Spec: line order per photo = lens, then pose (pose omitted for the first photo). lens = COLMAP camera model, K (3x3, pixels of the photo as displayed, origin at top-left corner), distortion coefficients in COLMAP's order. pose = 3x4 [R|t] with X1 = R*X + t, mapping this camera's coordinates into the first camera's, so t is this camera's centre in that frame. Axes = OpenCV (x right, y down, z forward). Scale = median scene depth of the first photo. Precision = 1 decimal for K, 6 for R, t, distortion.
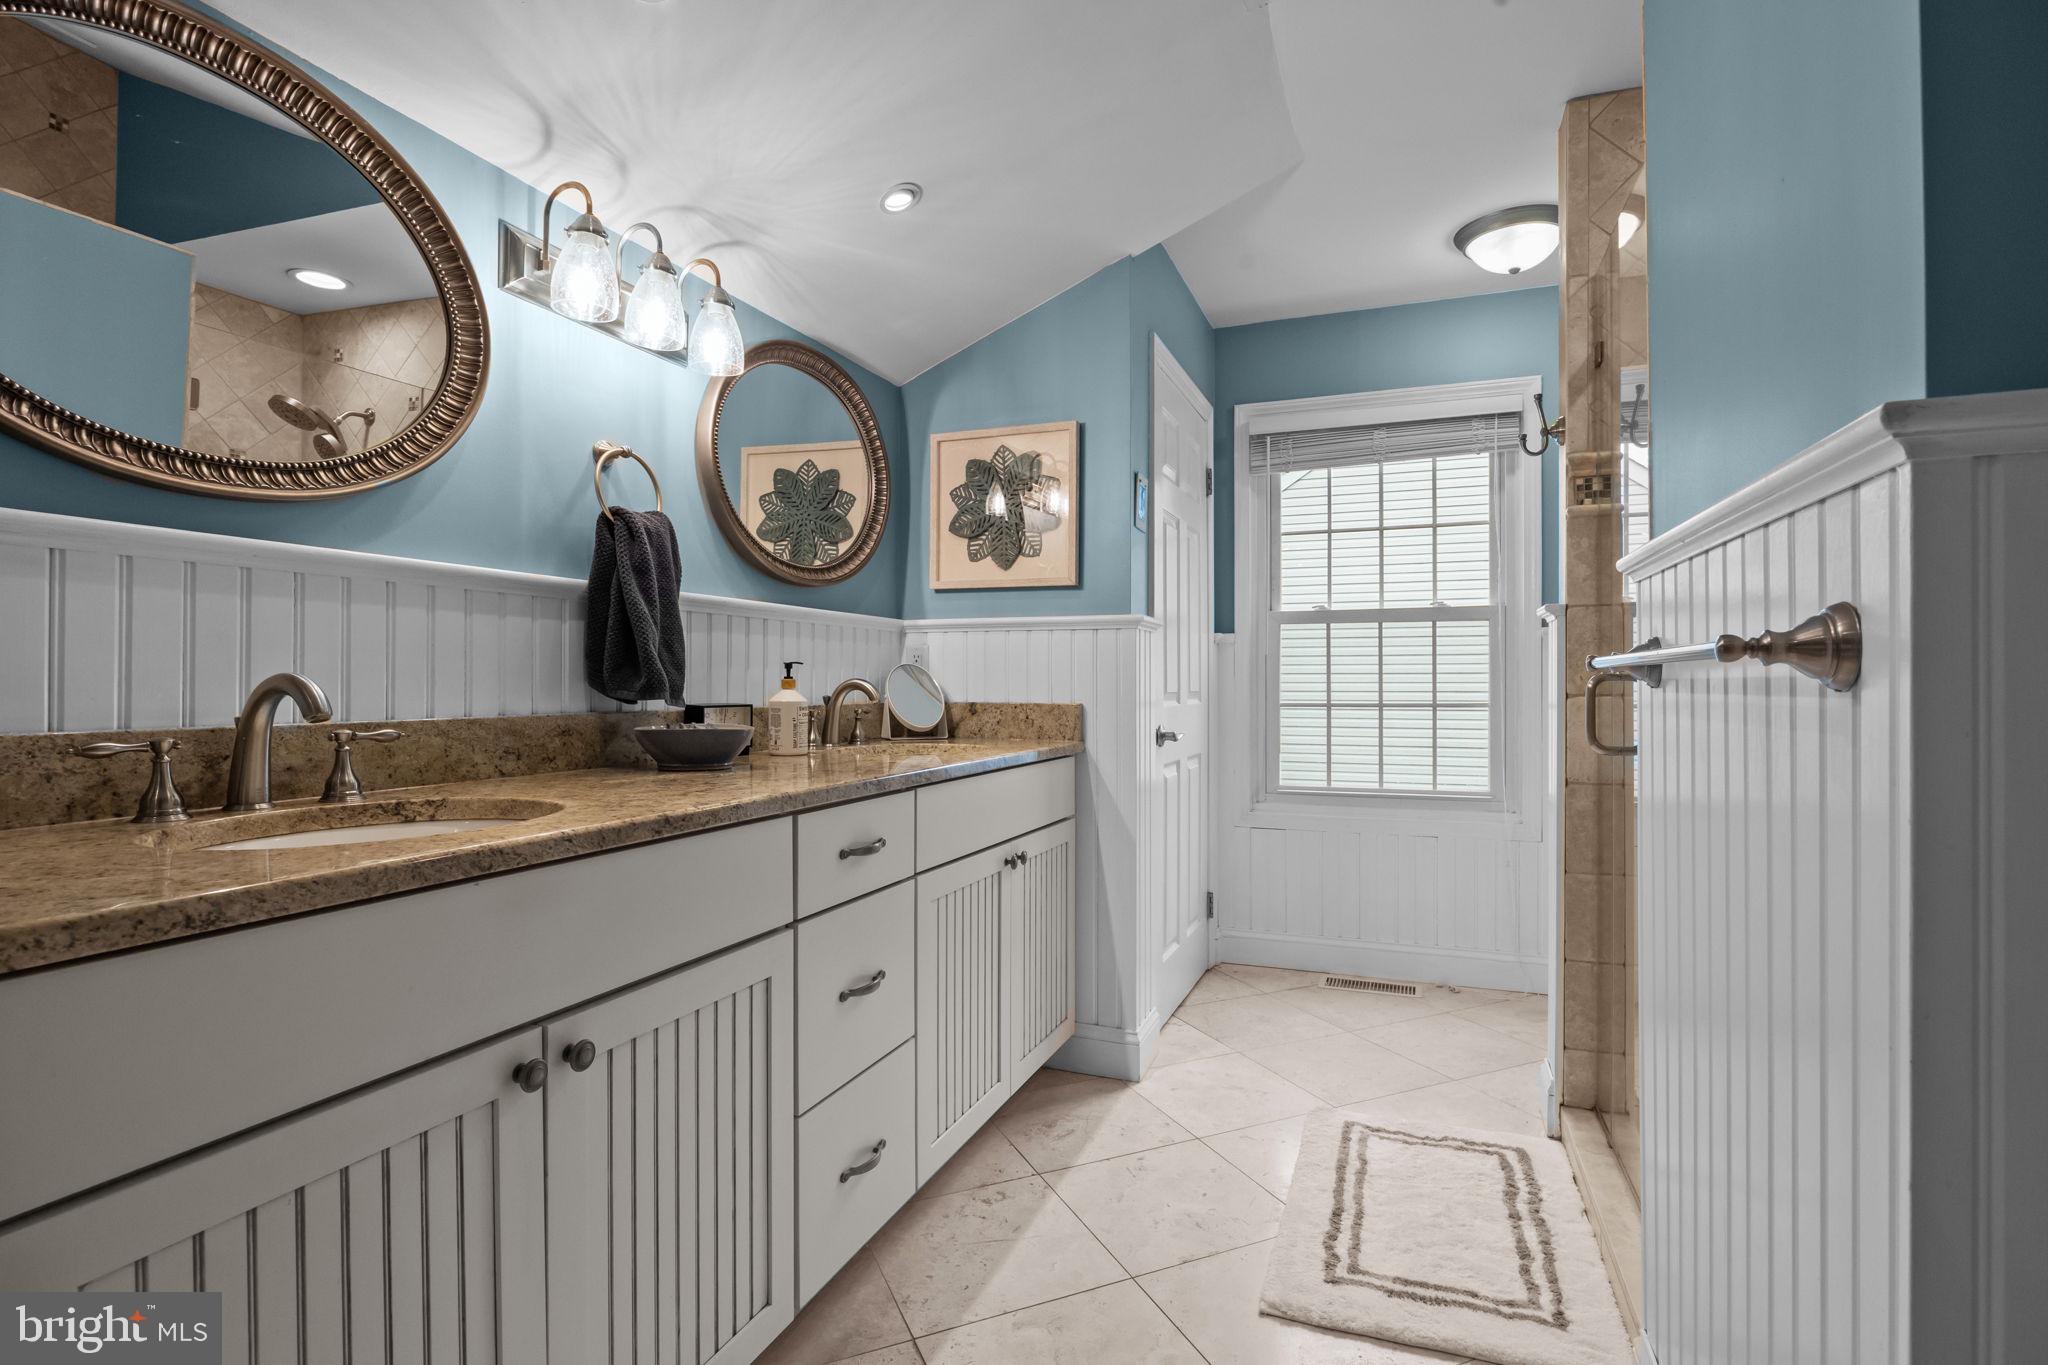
lens RADIAL K [[1038.1, 0, 1019.7], [0, 1038.1, 678.7], [0, 0, 1]] dist [-0.000391, -0.000003]
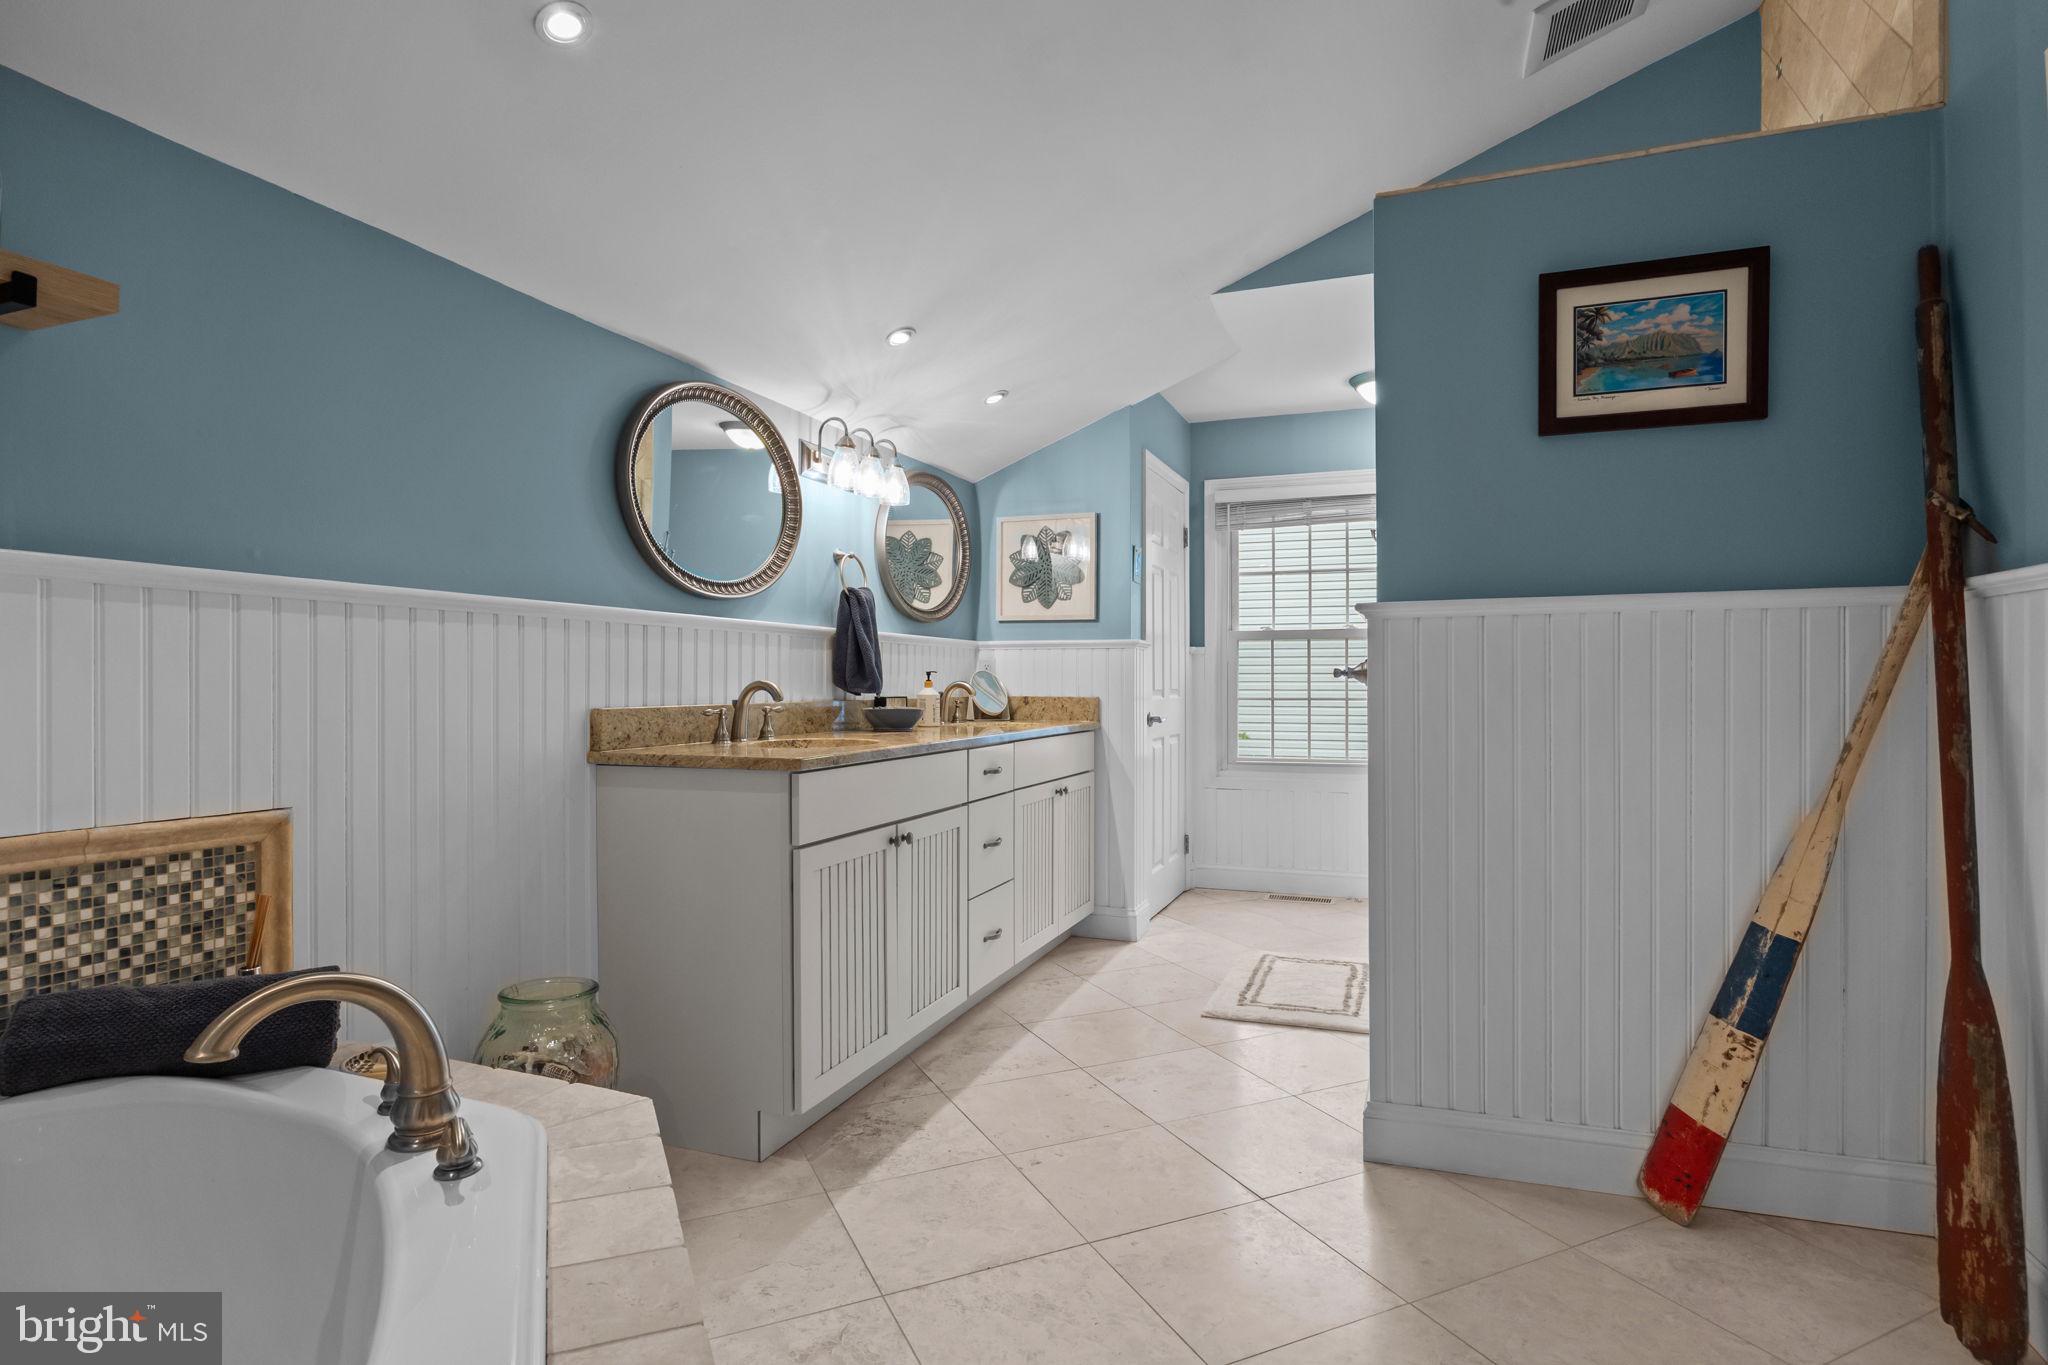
lens RADIAL K [[1038.1, 0, 1027.5], [0, 1038.1, 686.2], [0, 0, 1]] dist [-0.000391, -0.000003]
pose [[0.999902, -0.001105, 0.013946, -0.075963], [0.000996, 0.999969, 0.007848, -0.004507], [-0.013954, -0.007833, 0.999872, -0.603726]]
